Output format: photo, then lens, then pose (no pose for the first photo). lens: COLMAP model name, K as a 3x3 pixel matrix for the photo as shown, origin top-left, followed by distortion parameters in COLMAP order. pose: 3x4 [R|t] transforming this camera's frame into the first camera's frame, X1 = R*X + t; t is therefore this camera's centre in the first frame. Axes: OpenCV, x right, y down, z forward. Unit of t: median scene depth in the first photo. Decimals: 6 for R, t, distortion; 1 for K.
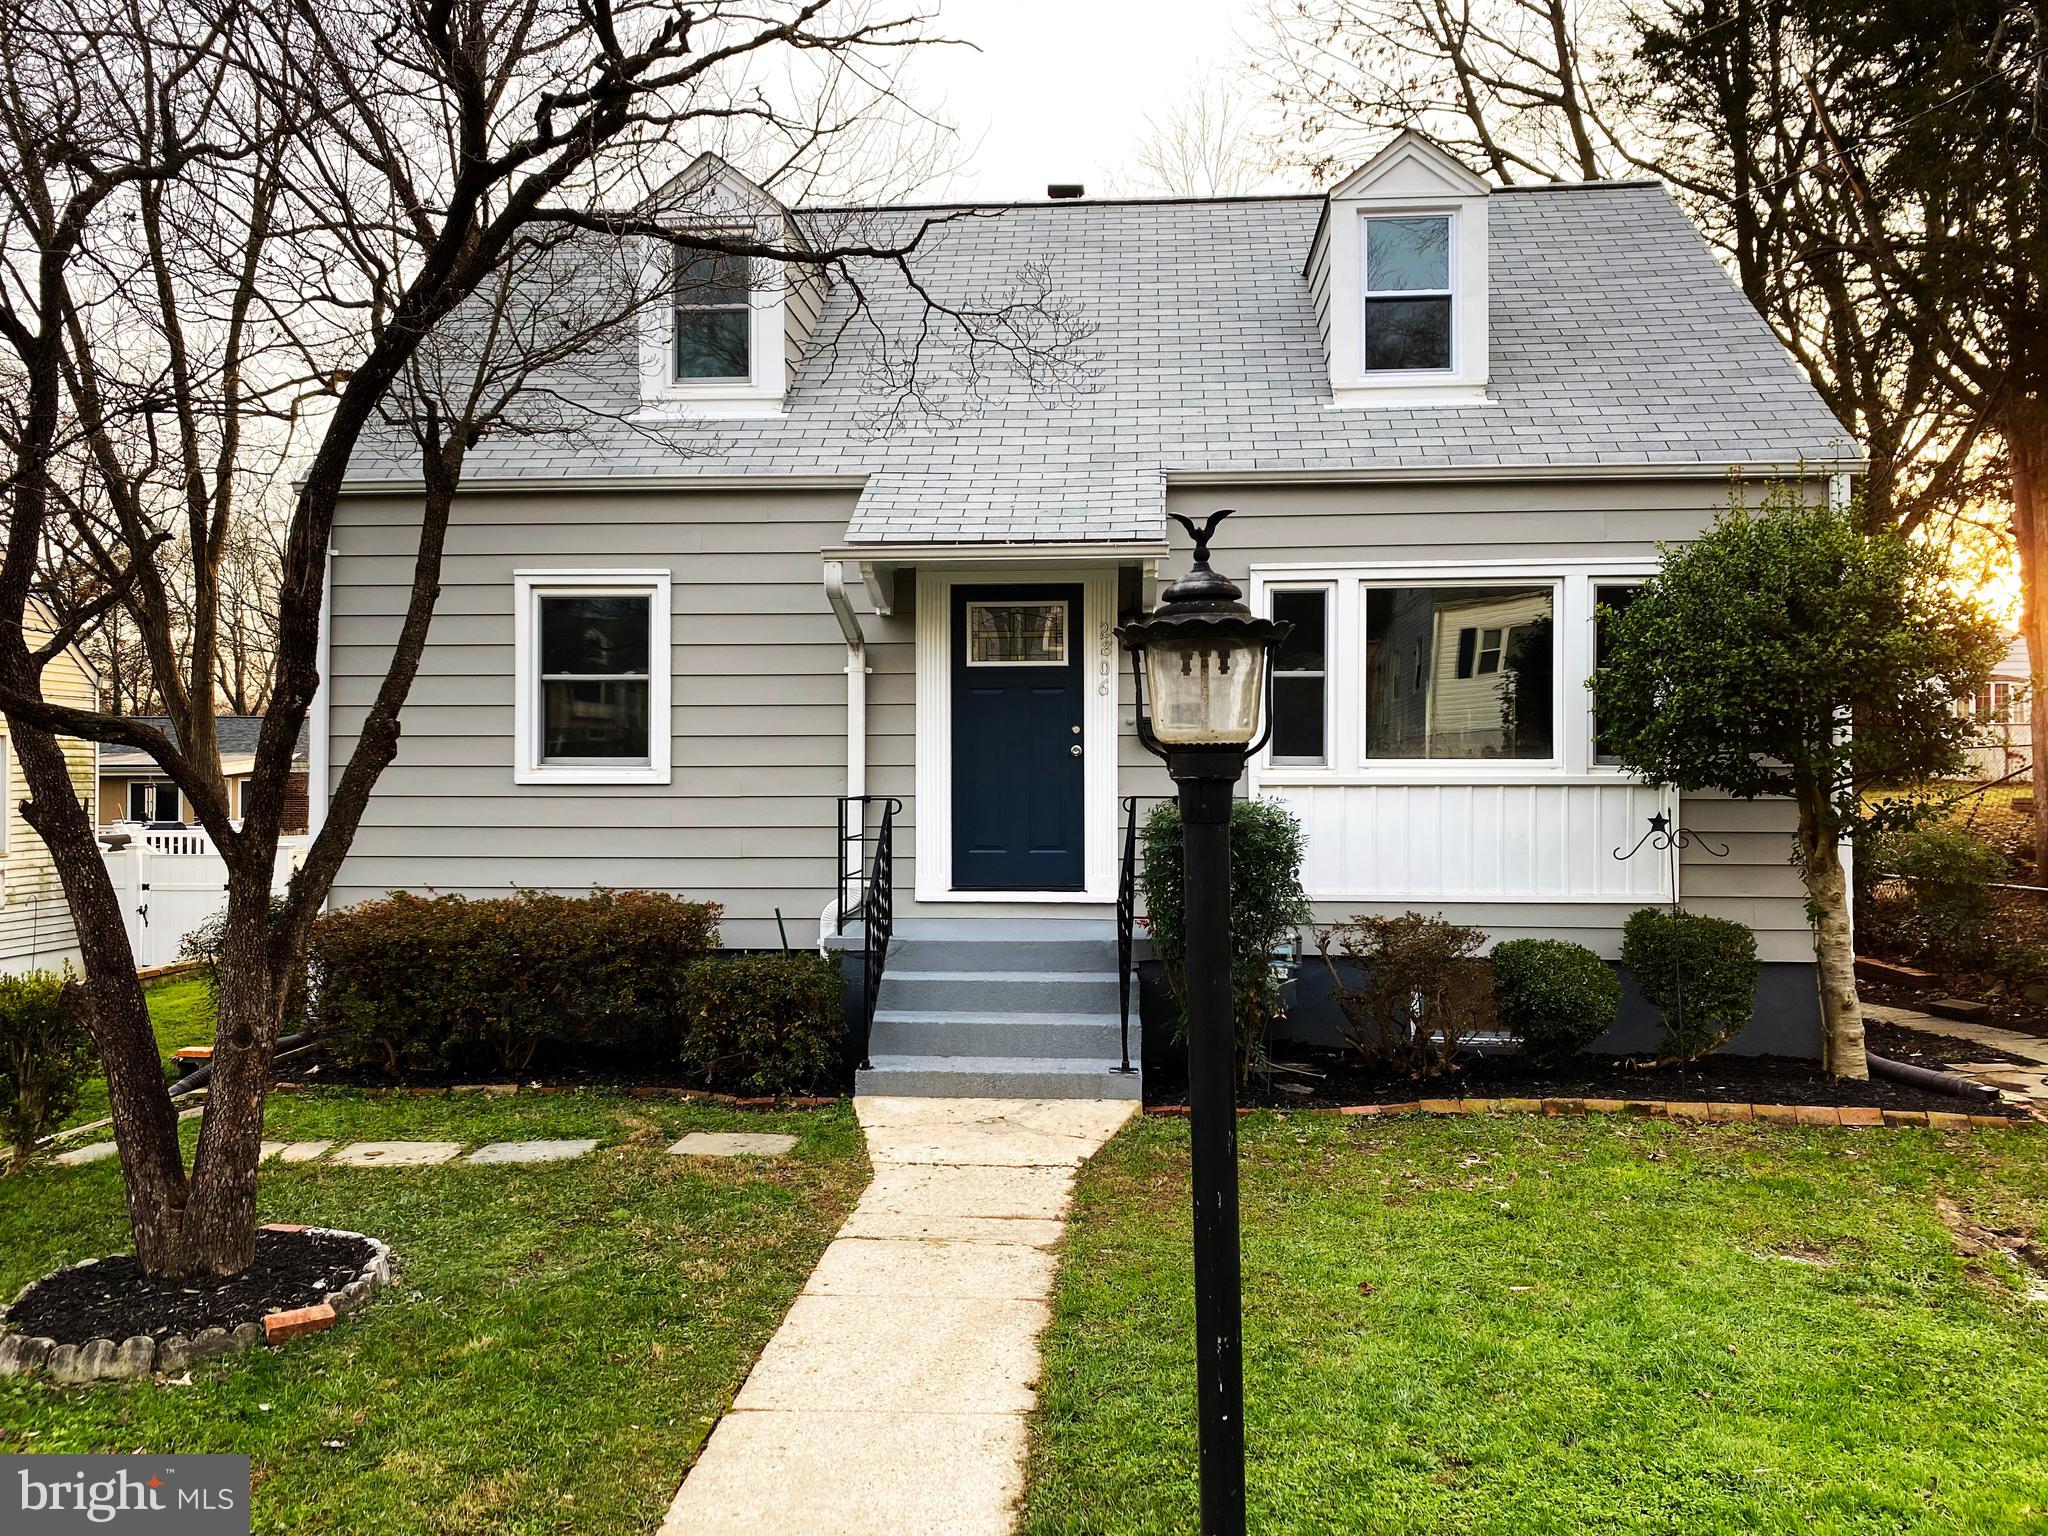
lens RADIAL K [[1548.4, 0, 1031.5], [0, 1548.4, 770.3], [0, 0, 1]] dist [0.047940, -0.069695]
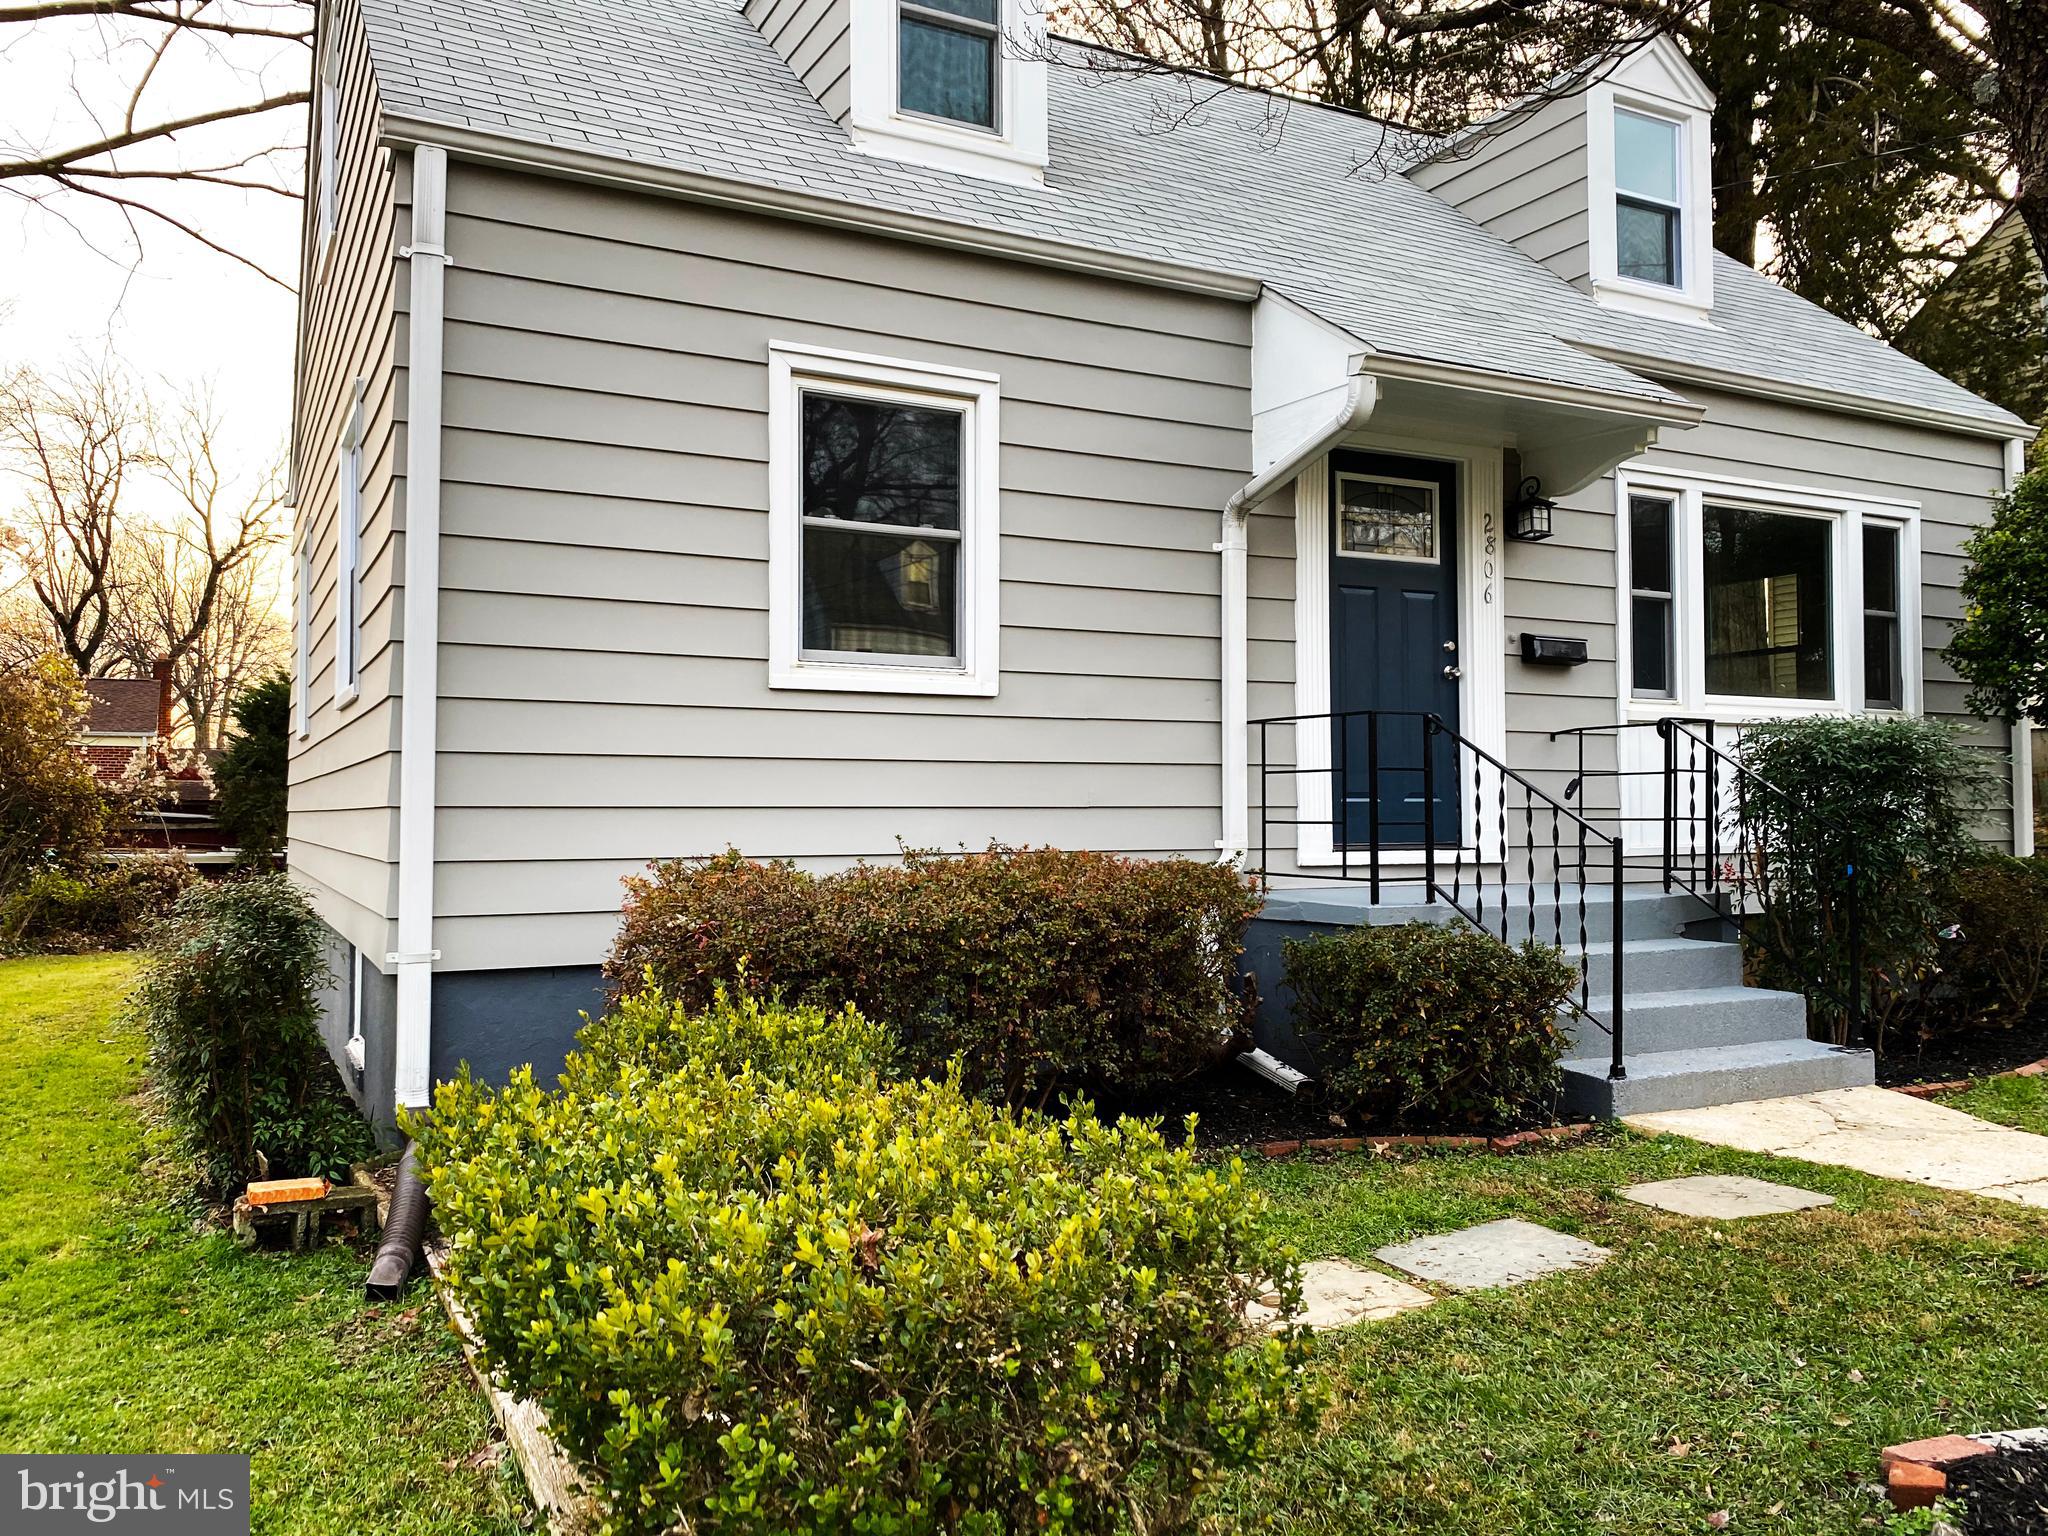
lens RADIAL K [[1548.4, 0, 1021.5], [0, 1548.4, 755.8], [0, 0, 1]] dist [0.047940, -0.069695]
pose [[0.852211, 0.016971, 0.522922, -0.574368], [0.001549, 0.999388, -0.034960, 0.057576], [-0.523195, 0.030603, 0.851663, 0.436556]]
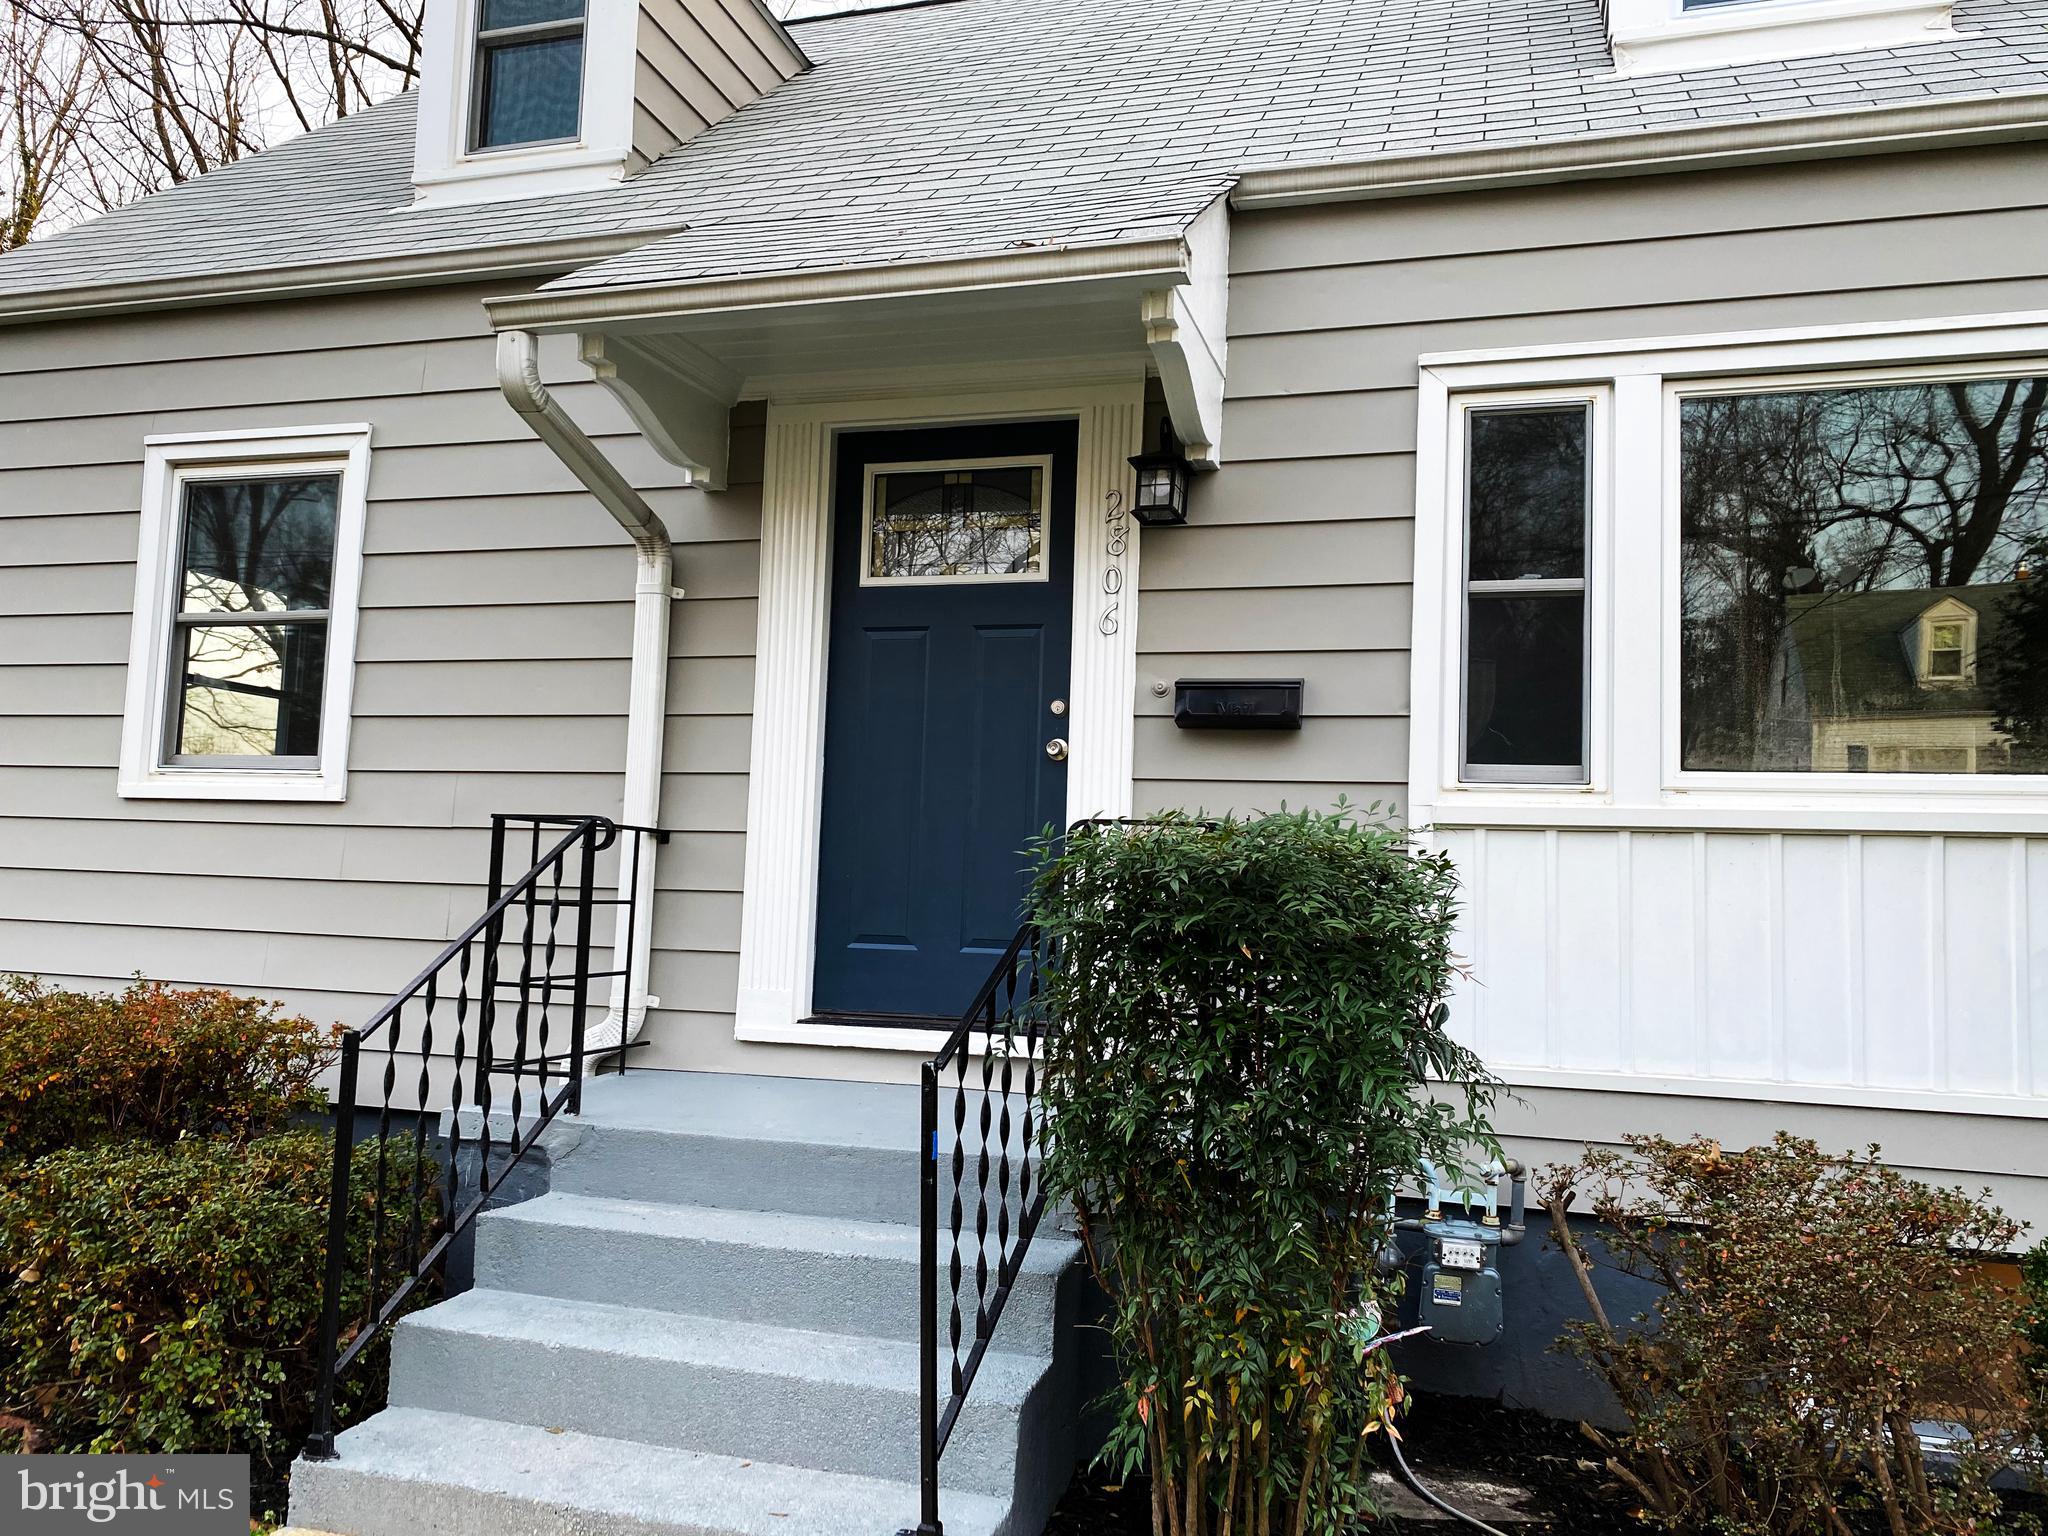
lens RADIAL K [[1548.4, 0, 1017.8], [0, 1548.4, 777.5], [0, 0, 1]] dist [0.047940, -0.069695]
pose [[0.974731, 0.017771, -0.222675, 0.127374], [-0.036791, 0.995989, -0.081561, 0.037143], [0.220332, 0.087693, 0.971475, 0.514613]]
